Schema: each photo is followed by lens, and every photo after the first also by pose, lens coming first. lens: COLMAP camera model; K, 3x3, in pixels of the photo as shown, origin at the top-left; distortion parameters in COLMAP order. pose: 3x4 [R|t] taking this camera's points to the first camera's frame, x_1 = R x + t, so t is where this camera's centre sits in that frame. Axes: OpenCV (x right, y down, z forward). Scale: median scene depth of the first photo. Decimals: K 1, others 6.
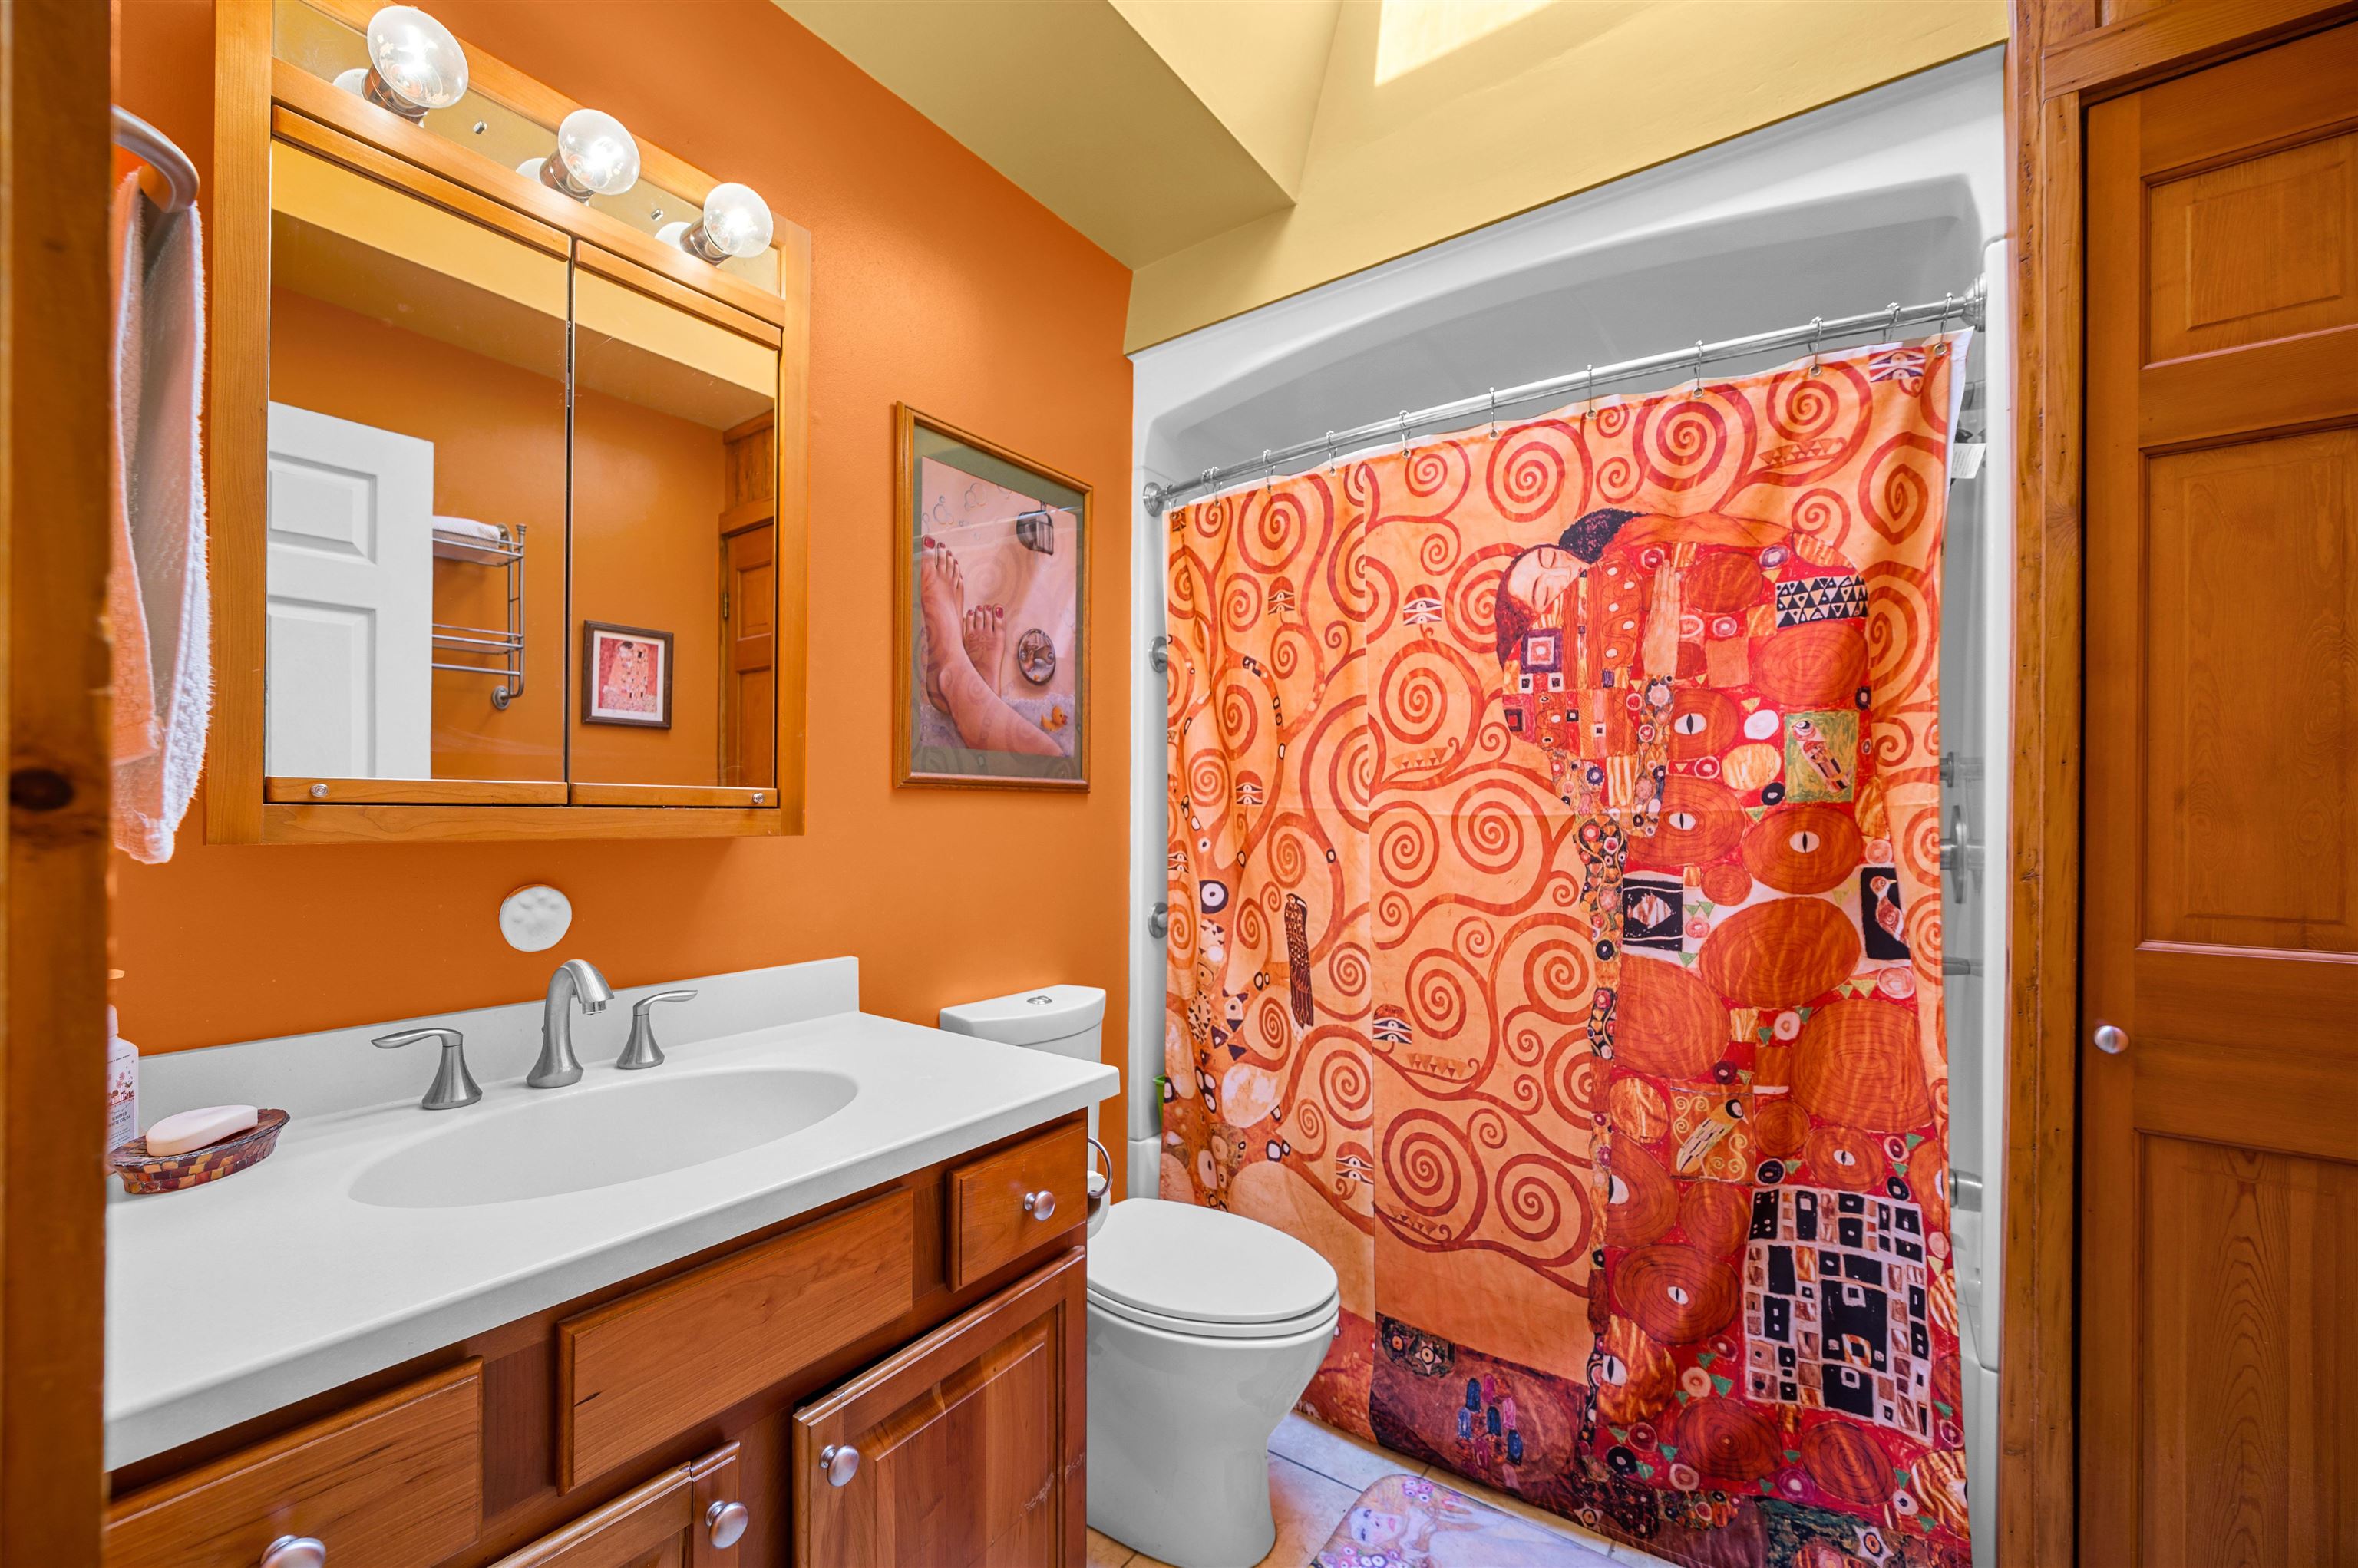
lens RADIAL K [[932.1, 0, 1181.4], [0, 932.1, 801.9], [0, 0, 1]] dist [-0.001489, -0.000457]
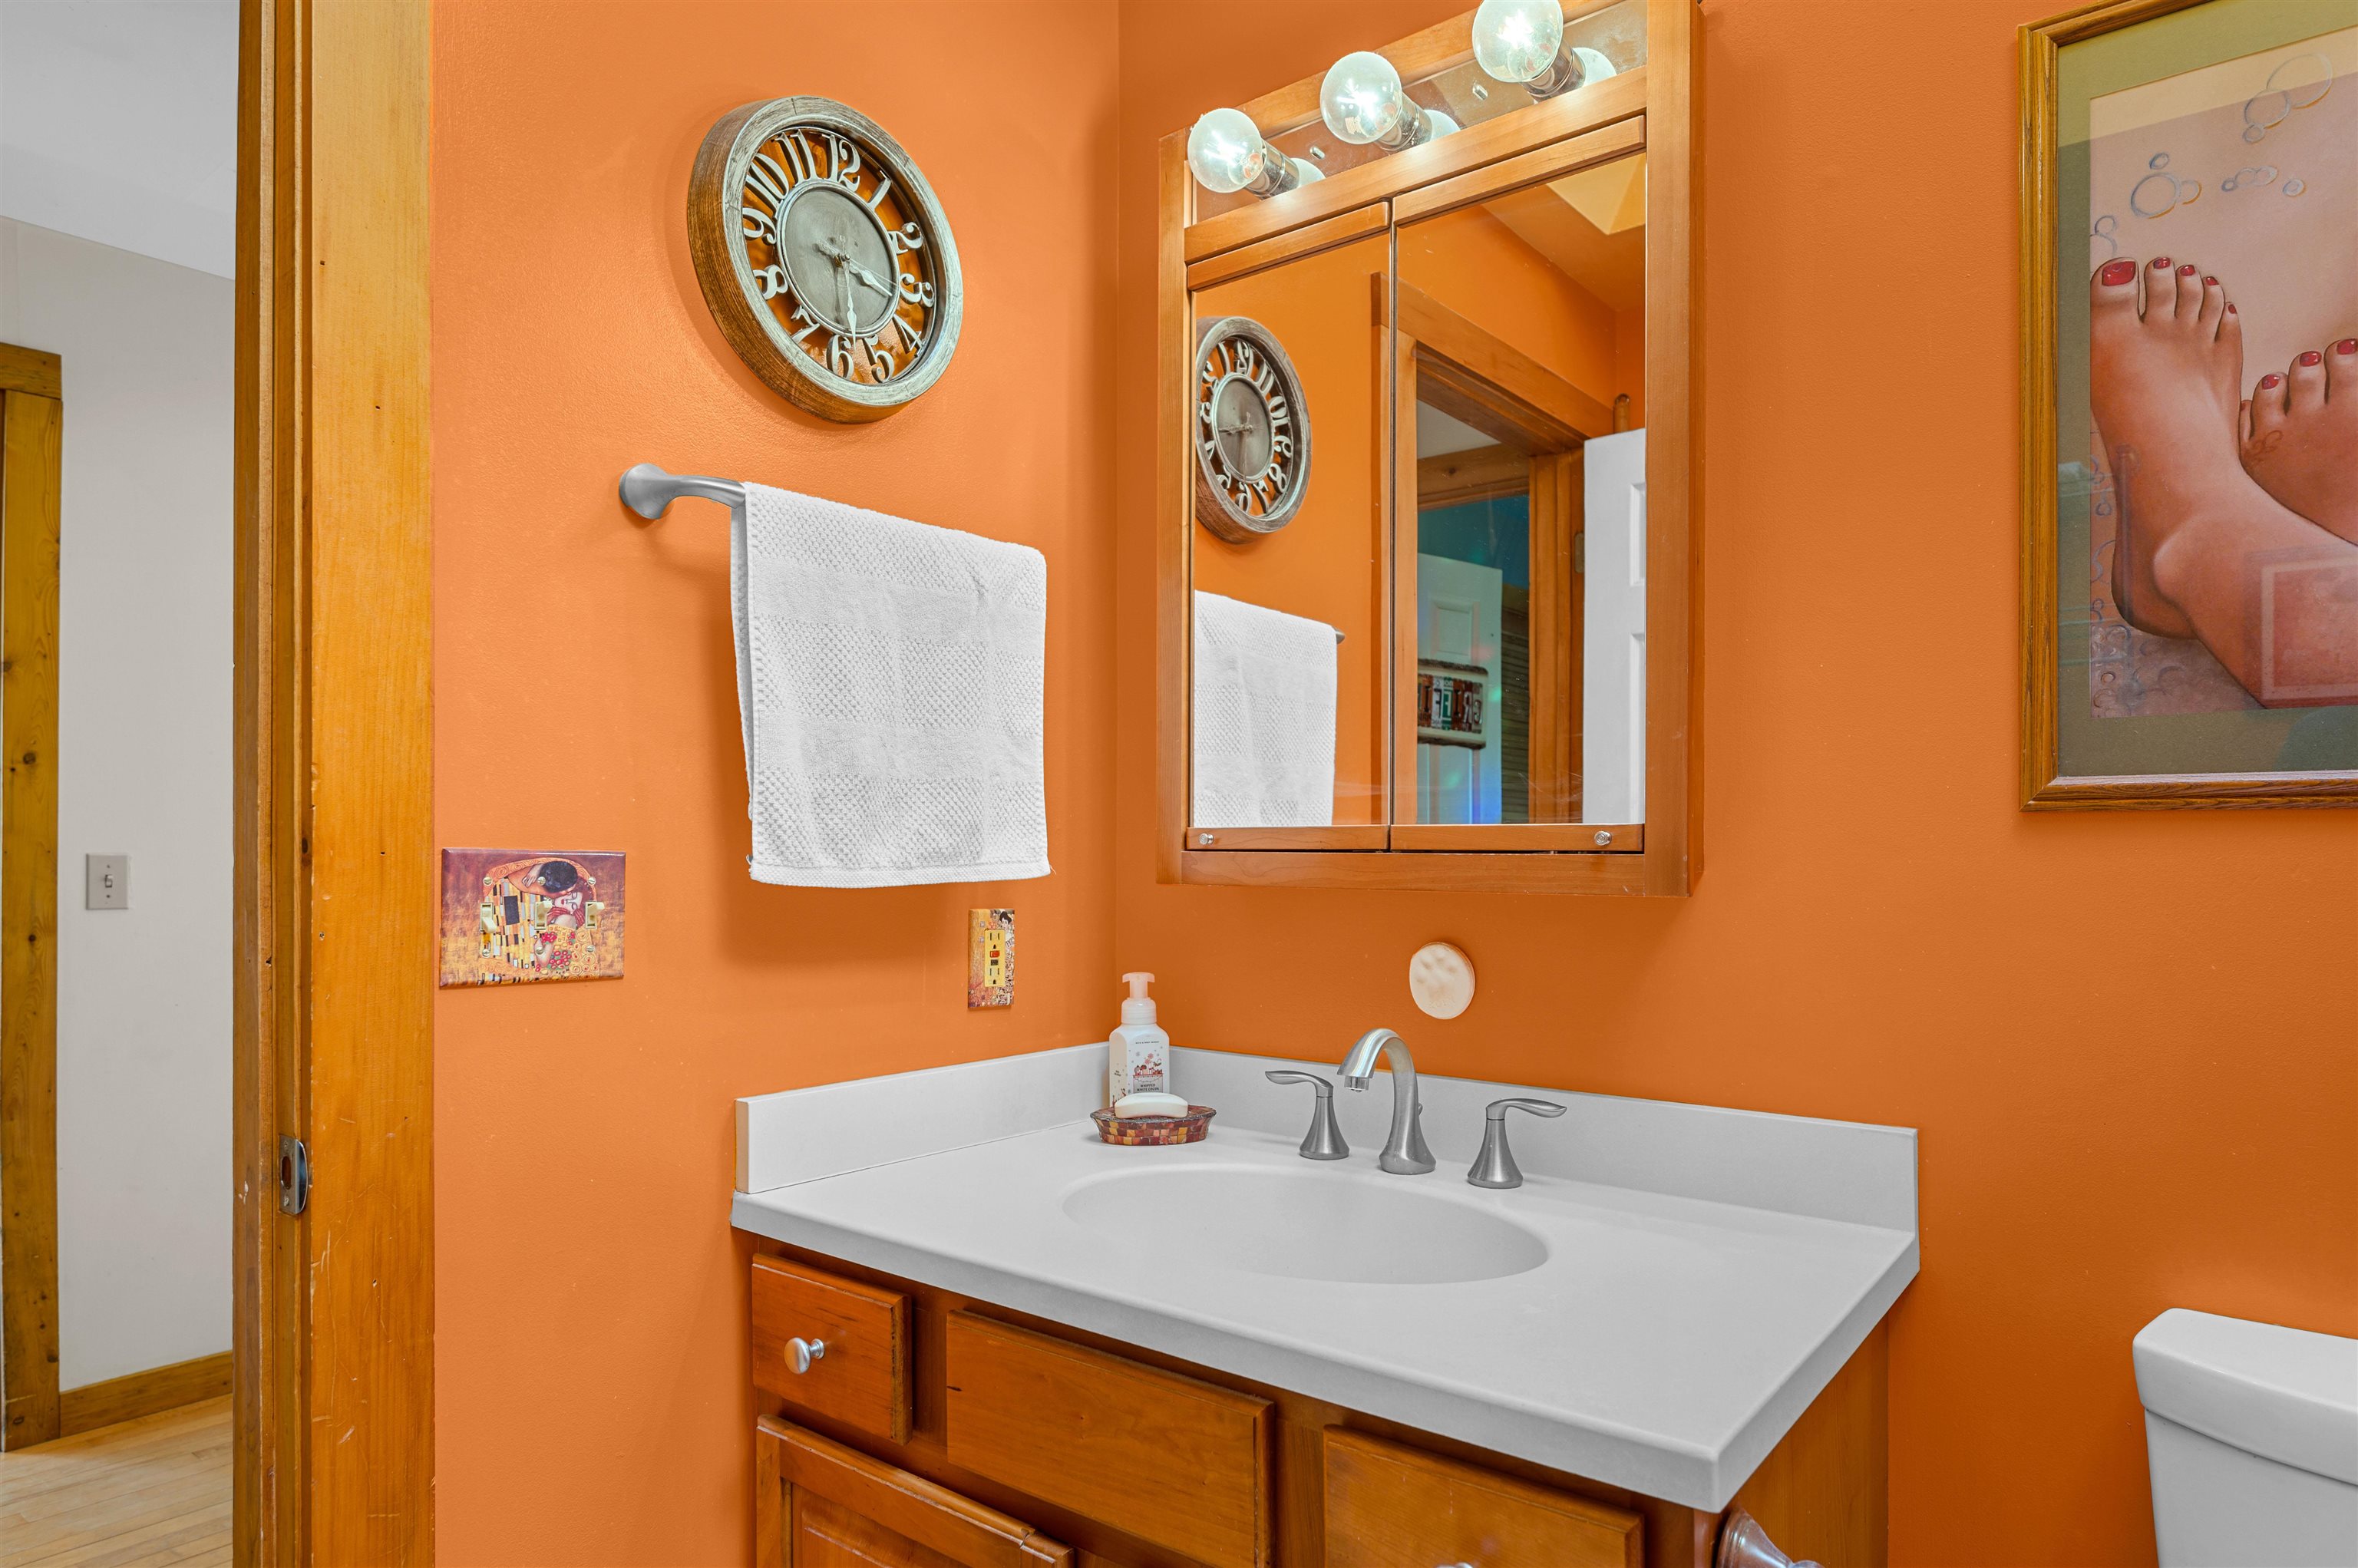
lens RADIAL K [[1389.7, 0, 1199.7], [0, 1389.7, 846.9], [0, 0, 1]] dist [0.004719, 0.000968]
pose [[-0.033783, -0.010819, -0.999371, 0.609232], [0.006009, 0.999921, -0.011028, 0.012419], [0.999411, -0.006377, -0.033716, 0.810749]]
